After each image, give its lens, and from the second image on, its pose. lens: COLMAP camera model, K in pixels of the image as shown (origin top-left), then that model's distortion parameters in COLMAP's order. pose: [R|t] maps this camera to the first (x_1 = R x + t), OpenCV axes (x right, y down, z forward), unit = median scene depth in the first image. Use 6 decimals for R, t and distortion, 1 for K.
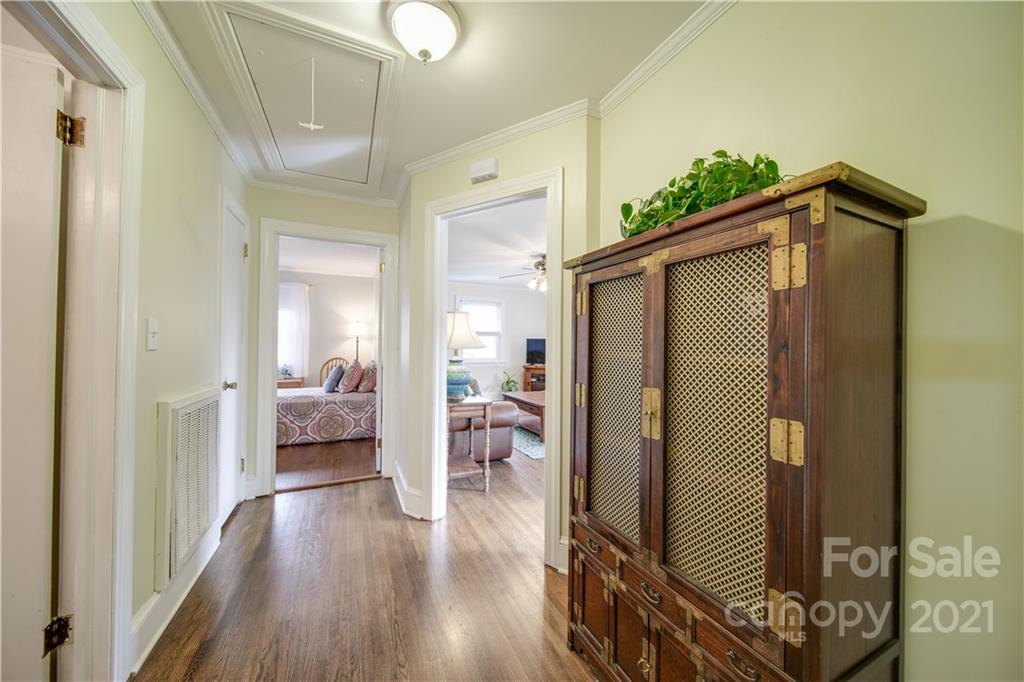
lens RADIAL K [[357.8, 0, 514.7], [0, 357.8, 341.7], [0, 0, 1]] dist [-0.003066, -0.000551]
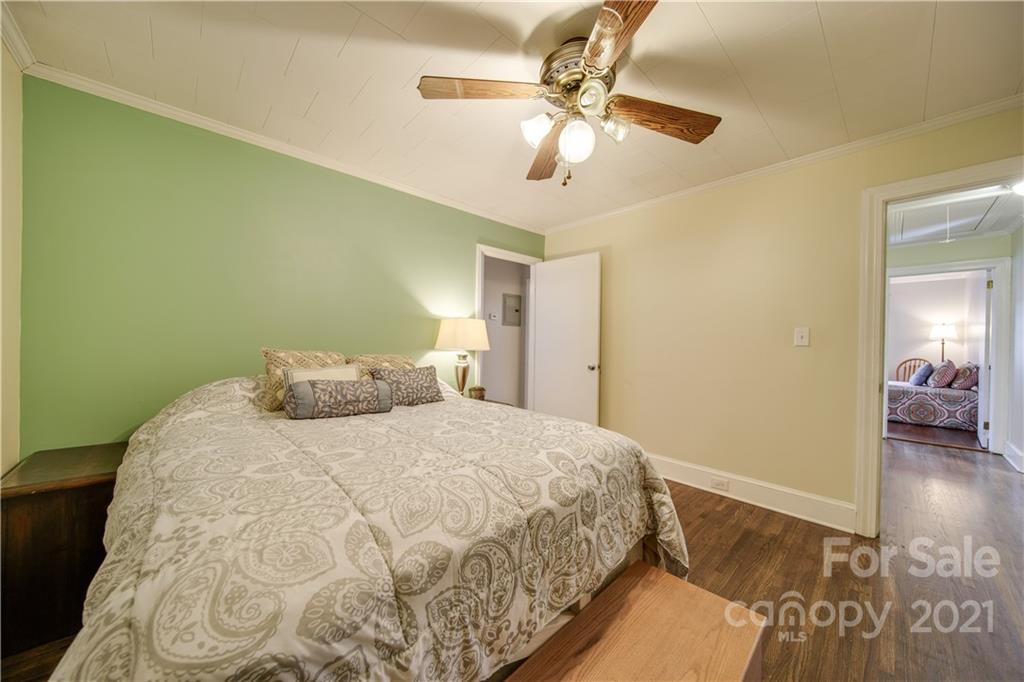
lens RADIAL K [[357.8, 0, 514.7], [0, 357.8, 341.7], [0, 0, 1]] dist [-0.003066, -0.000551]
pose [[0.312383, -0.000586, -0.949956, 0.205060], [-0.002216, 0.999997, -0.001345, -0.002861], [0.949954, 0.002525, 0.312380, -0.682973]]
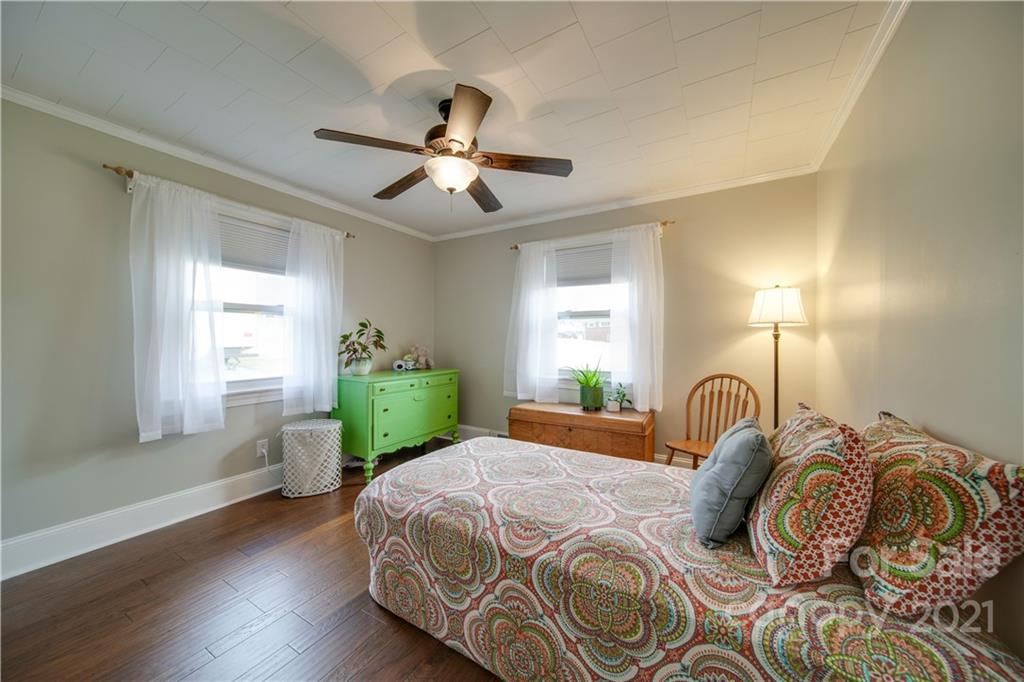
lens RADIAL K [[357.8, 0, 514.7], [0, 357.8, 341.7], [0, 0, 1]] dist [-0.003066, -0.000551]
pose [[0.572206, -0.006034, -0.820088, -0.393167], [0.011713, 0.999931, 0.000815, 0.001951], [0.820026, -0.010072, 0.572237, 0.747699]]
